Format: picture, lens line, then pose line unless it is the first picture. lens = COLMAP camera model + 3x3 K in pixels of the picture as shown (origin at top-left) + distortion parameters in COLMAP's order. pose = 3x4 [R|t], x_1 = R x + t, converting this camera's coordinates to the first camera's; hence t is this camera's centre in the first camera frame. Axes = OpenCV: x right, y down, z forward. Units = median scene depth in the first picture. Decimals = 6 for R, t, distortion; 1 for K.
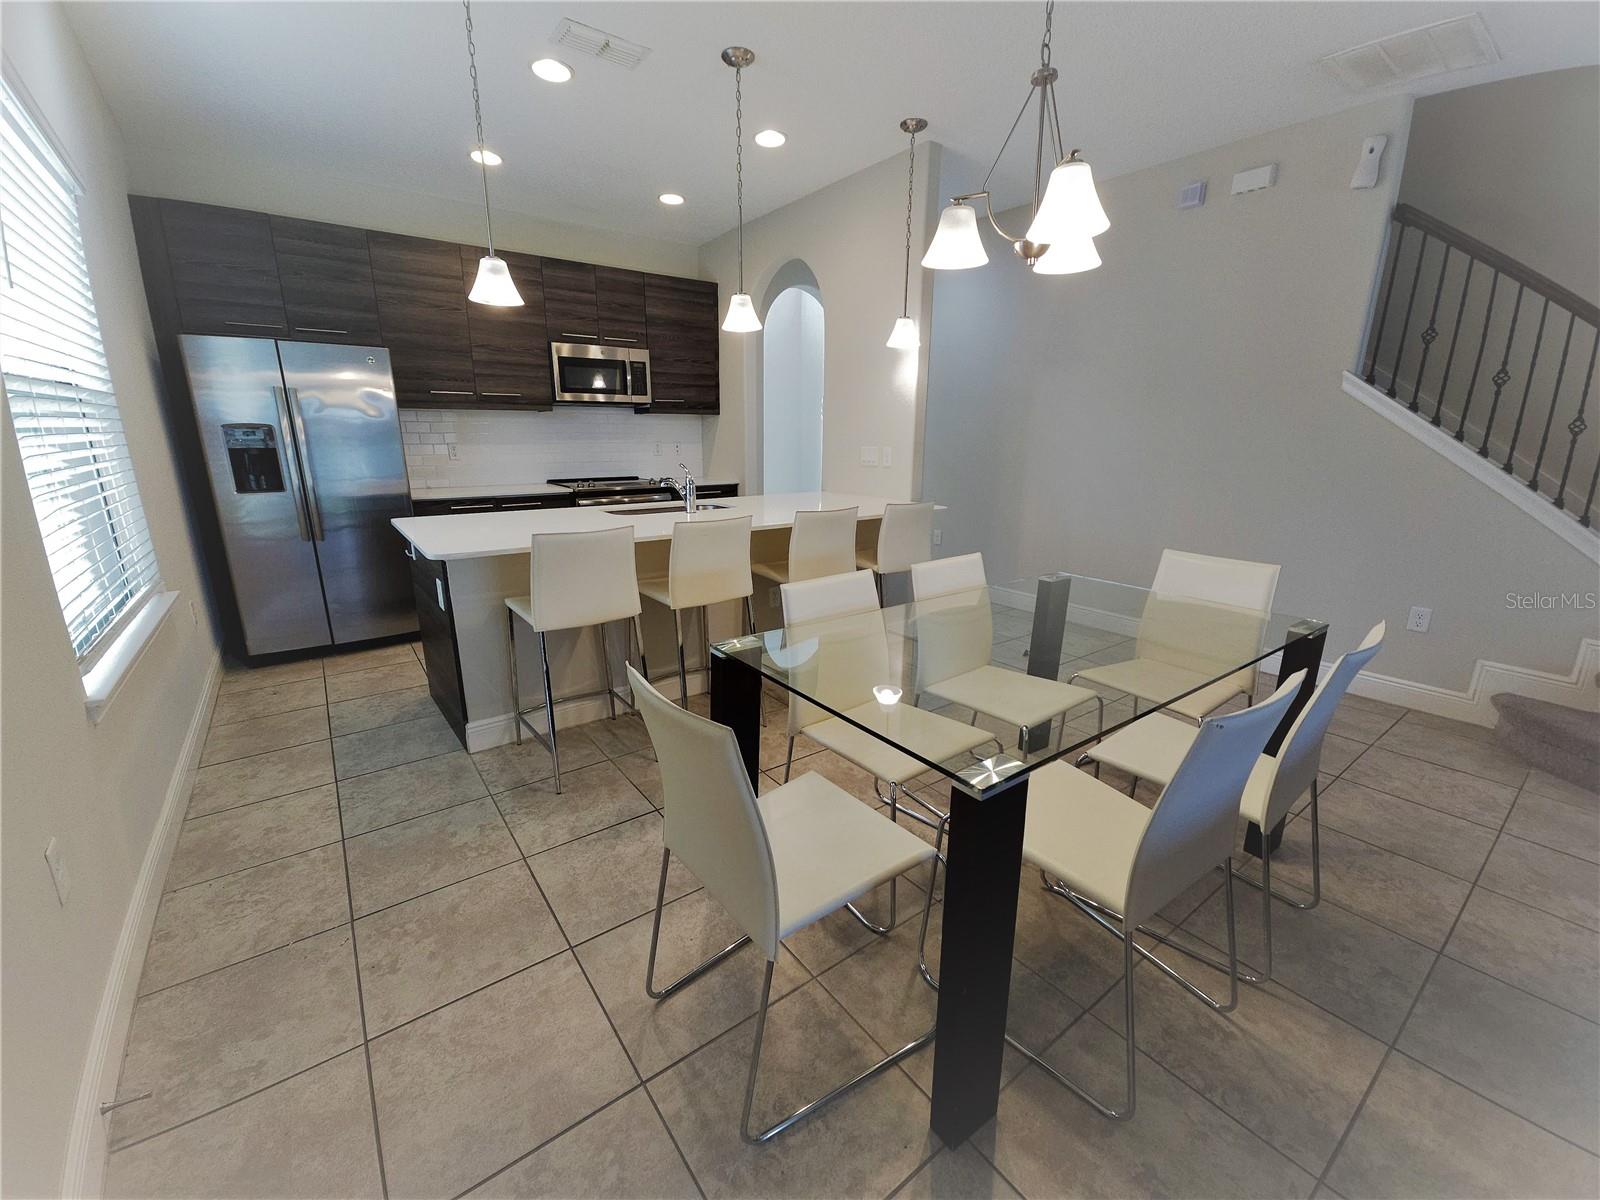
lens RADIAL K [[668.9, 0, 798.9], [0, 668.9, 593.5], [0, 0, 1]] dist [0.000987, -0.000008]
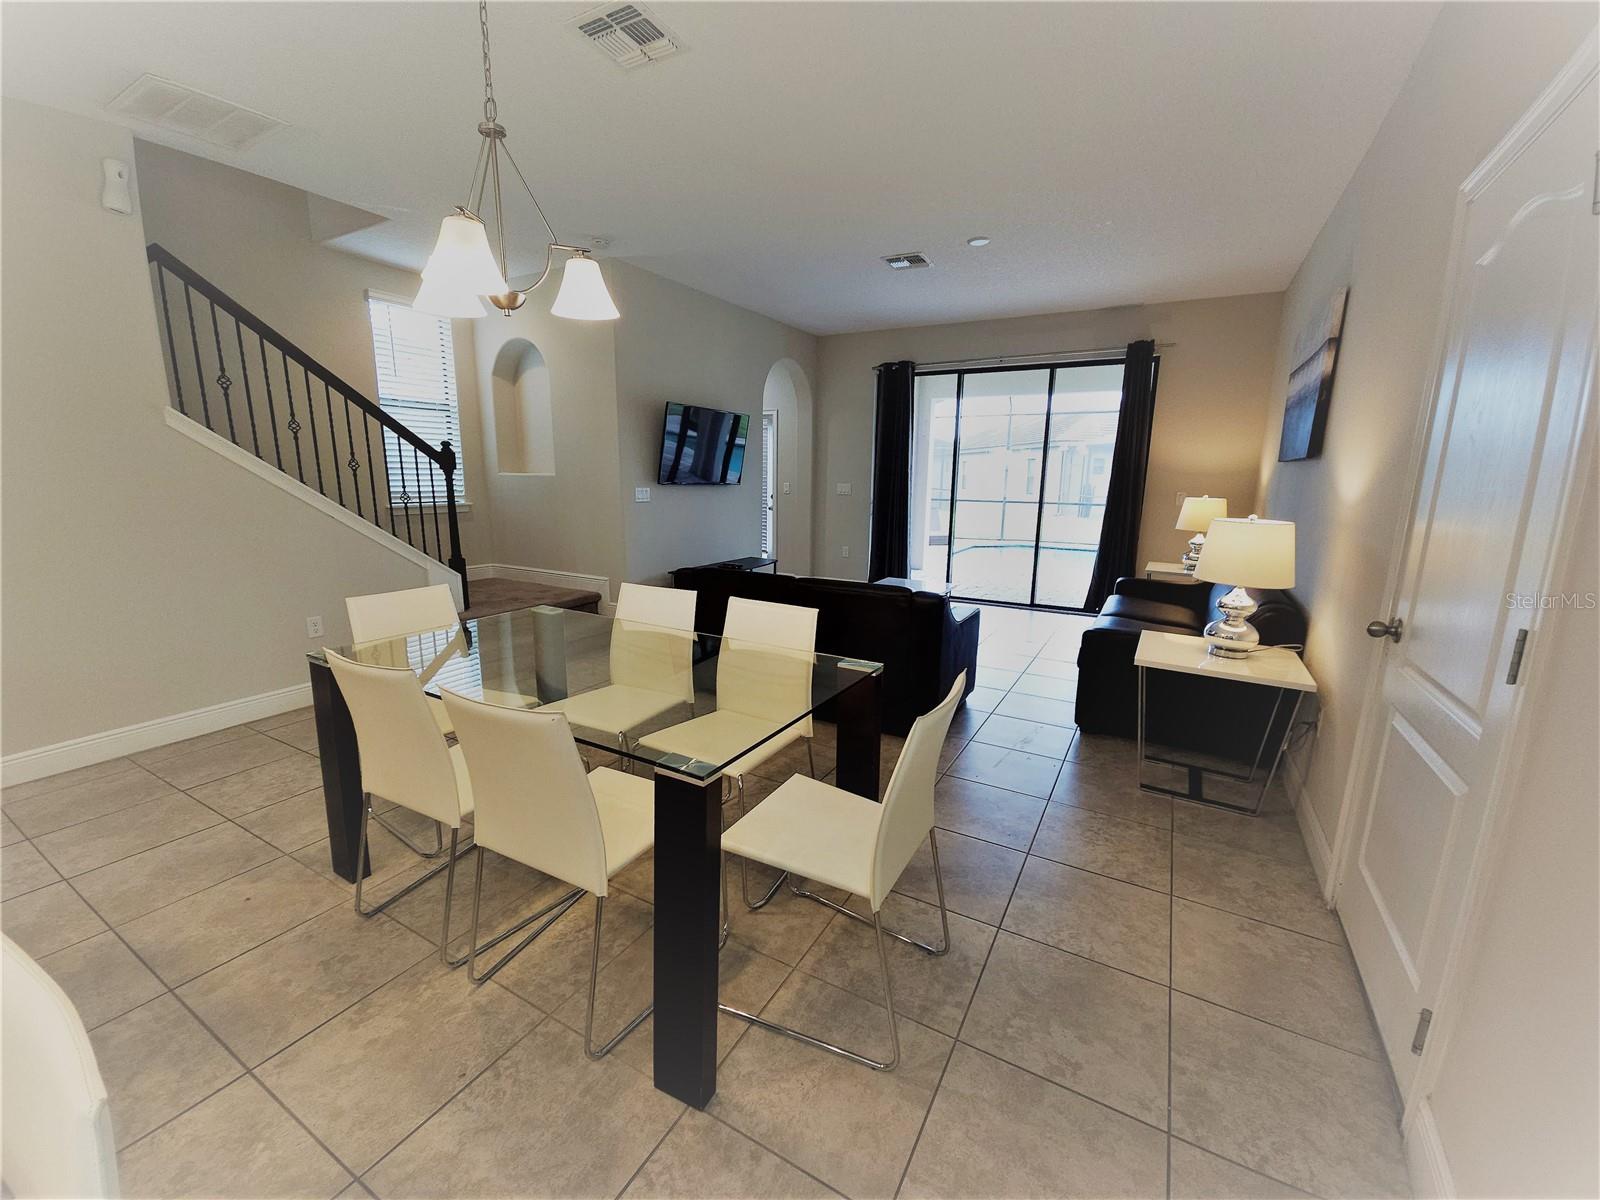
lens RADIAL K [[659.7, 0, 800.0], [0, 659.7, 600.0], [0, 0, 1]] dist [0.002680, 0.000032]
pose [[-0.390435, -0.198060, 0.899073, -0.838593], [0.218429, 0.928770, 0.299458, -0.321065], [-0.894343, 0.313303, -0.319362, 1.133806]]
